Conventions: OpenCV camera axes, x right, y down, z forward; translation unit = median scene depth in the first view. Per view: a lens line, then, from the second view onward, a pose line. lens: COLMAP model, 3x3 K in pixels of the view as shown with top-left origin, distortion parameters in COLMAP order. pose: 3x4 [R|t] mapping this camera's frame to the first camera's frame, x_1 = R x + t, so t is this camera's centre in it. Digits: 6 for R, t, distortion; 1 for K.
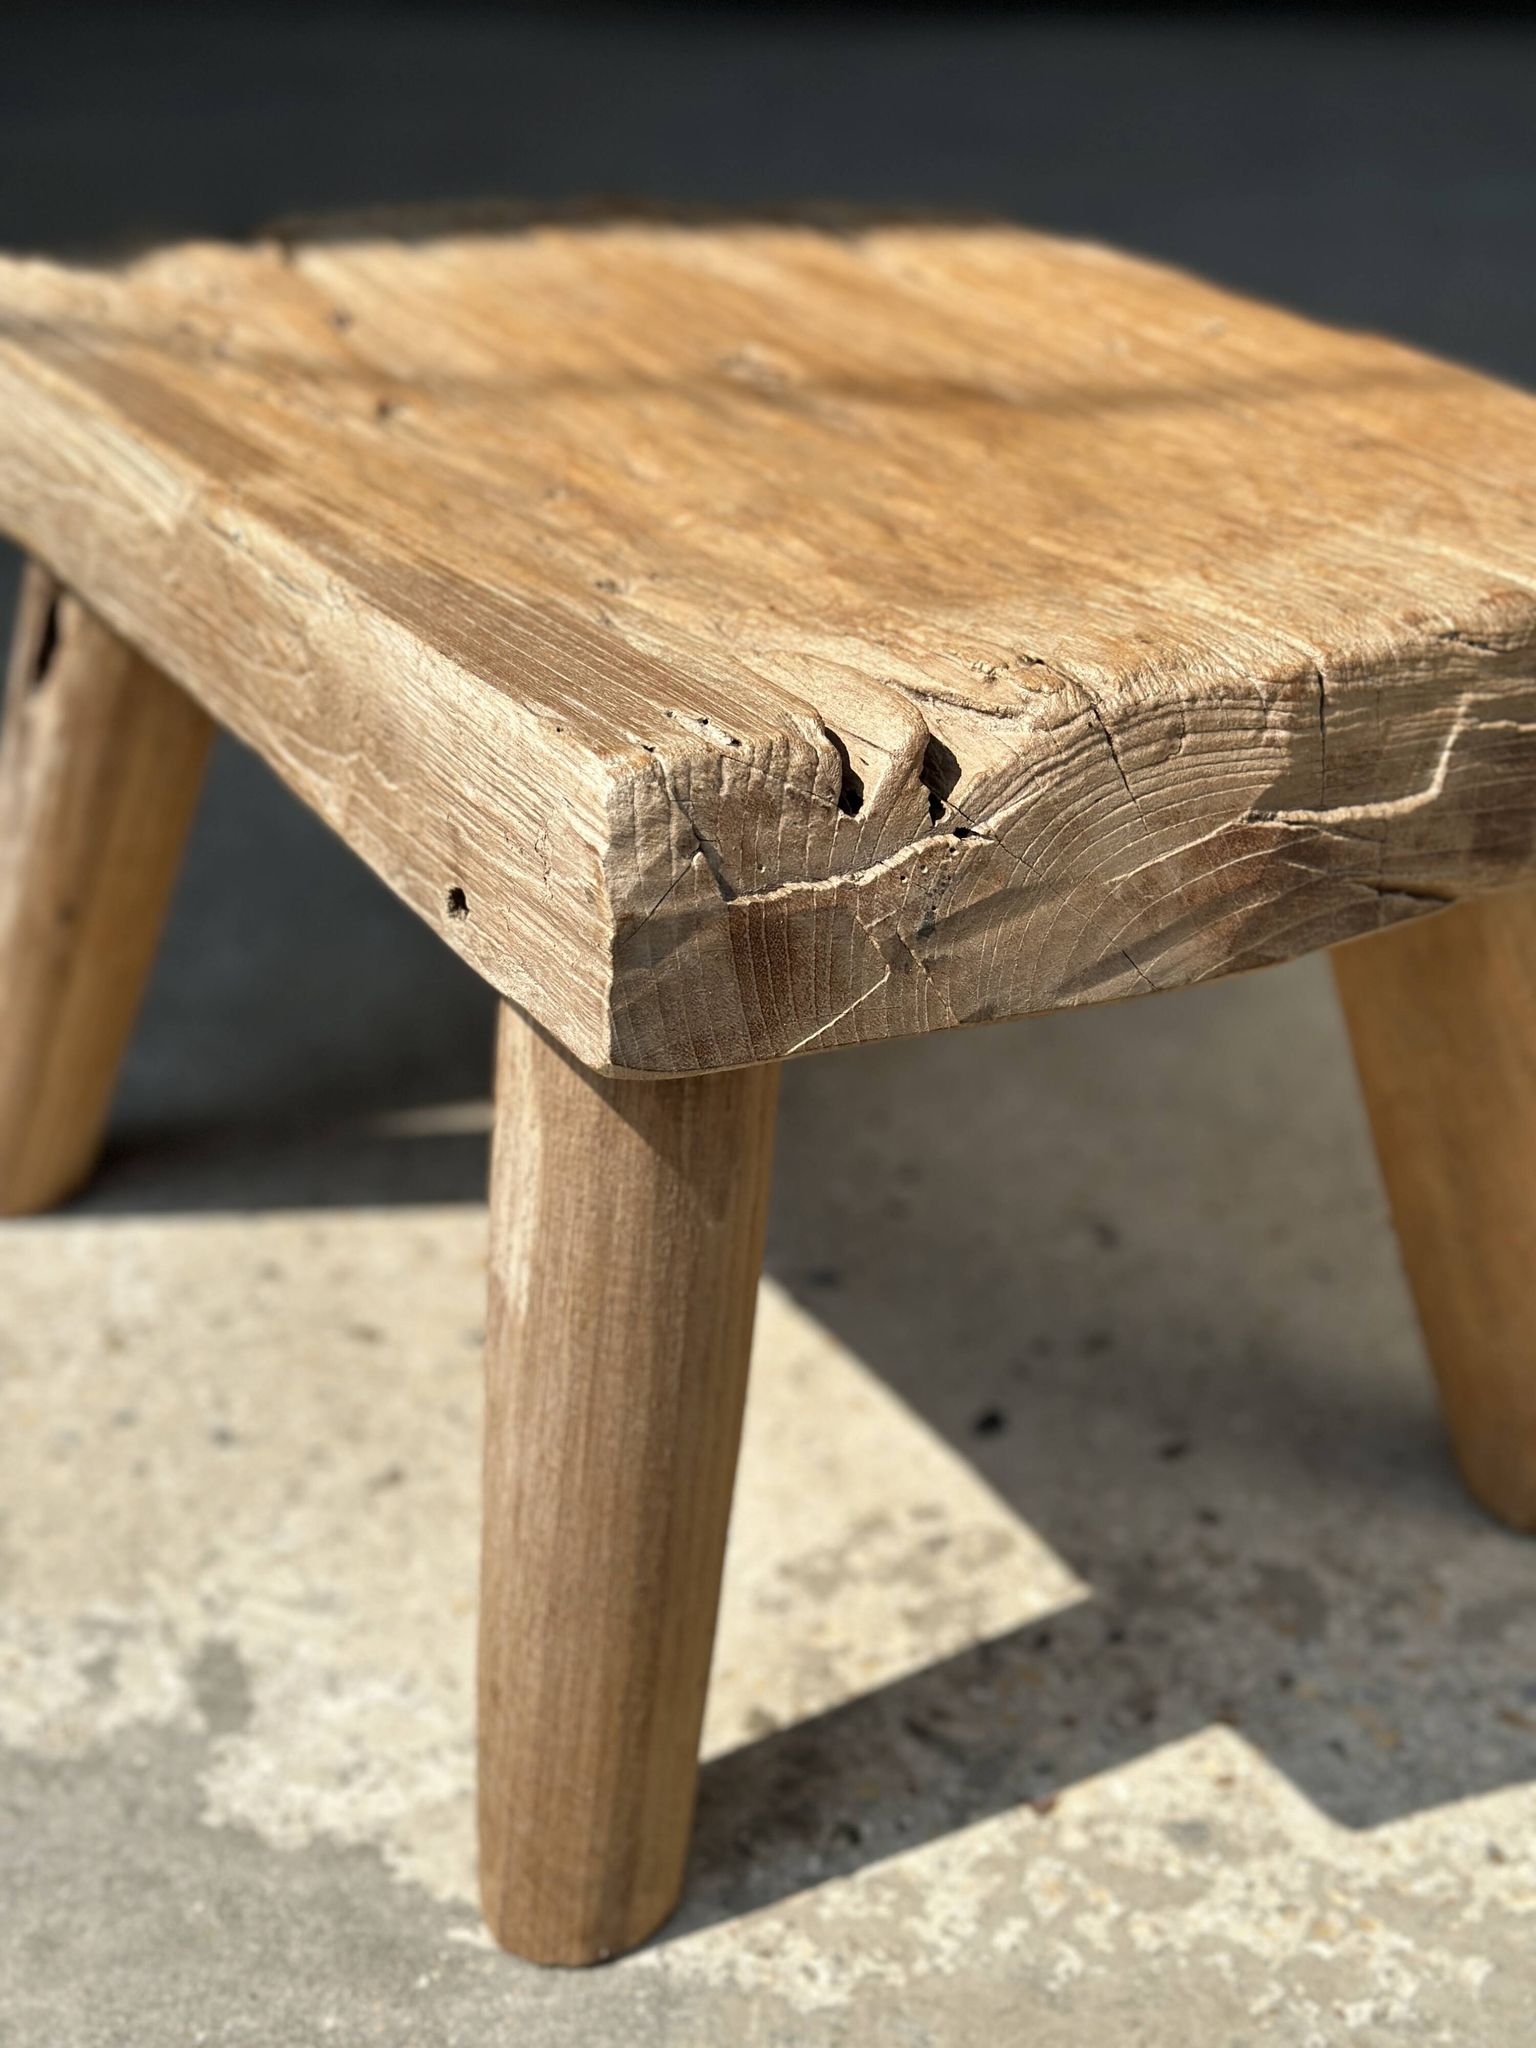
lens RADIAL K [[2851.3, 0, 763.5], [0, 2851.3, 1103.2], [0, 0, 1]] dist [0.099112, 0.000000]
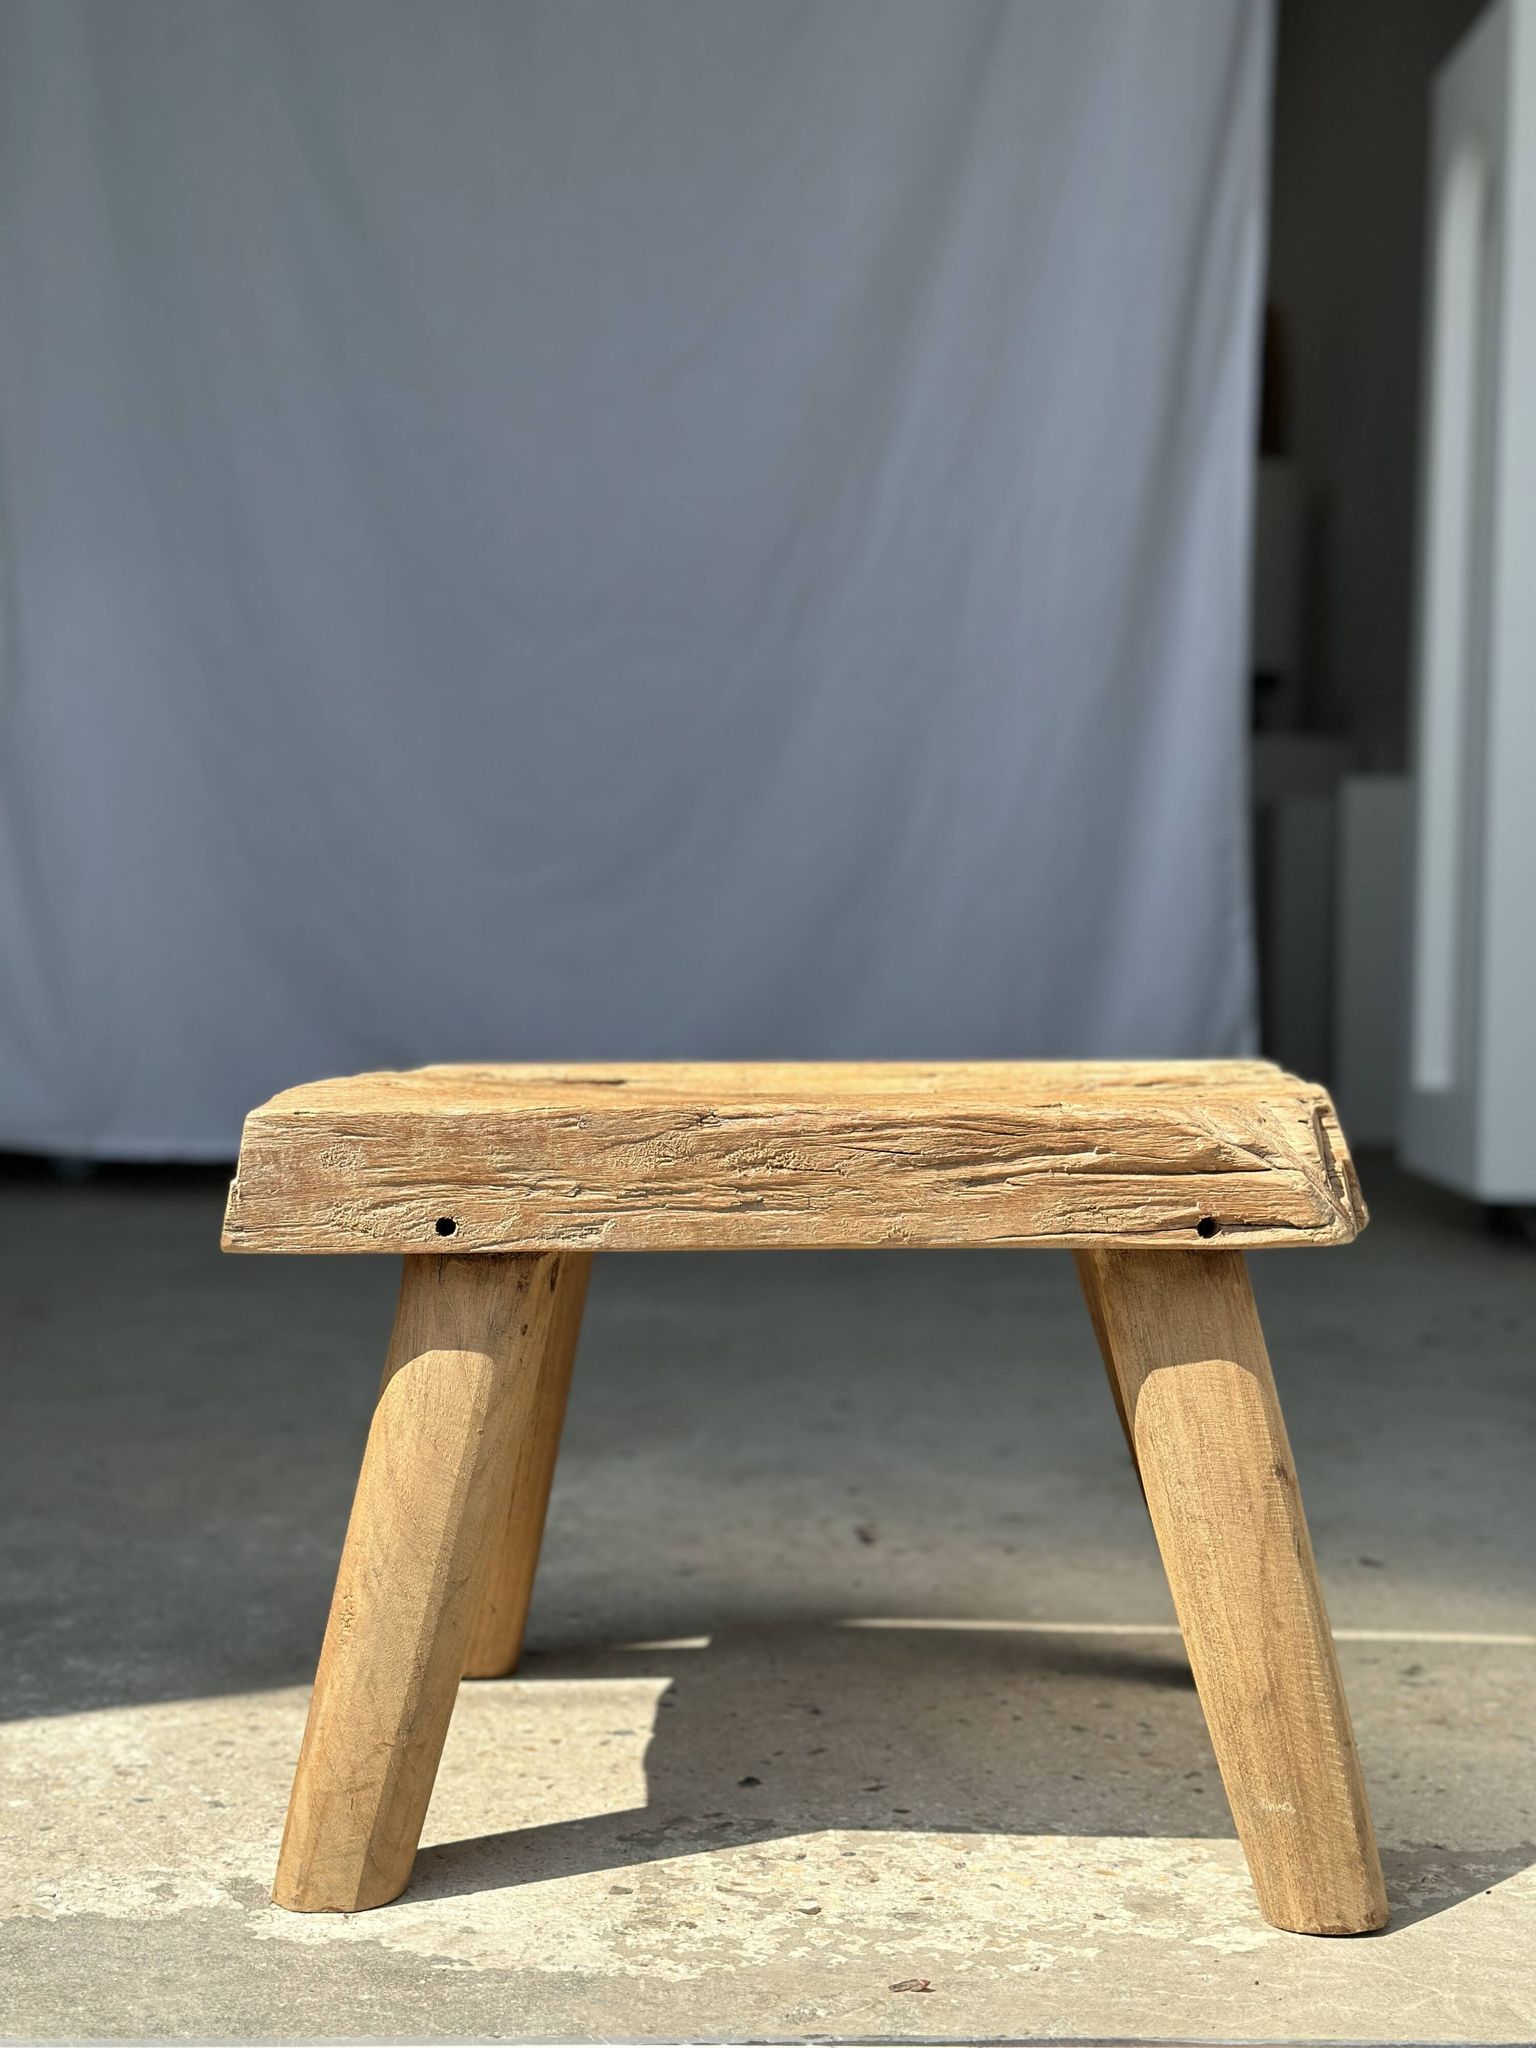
lens RADIAL K [[2851.3, 0, 762.1], [0, 2851.3, 1007.8], [0, 0, 1]] dist [0.099112, 0.000000]
pose [[0.989684, 0.009751, 0.142937, -0.155161], [0.057942, 0.885209, -0.461571, 0.534679], [-0.131030, 0.465091, 0.875512, -0.572116]]
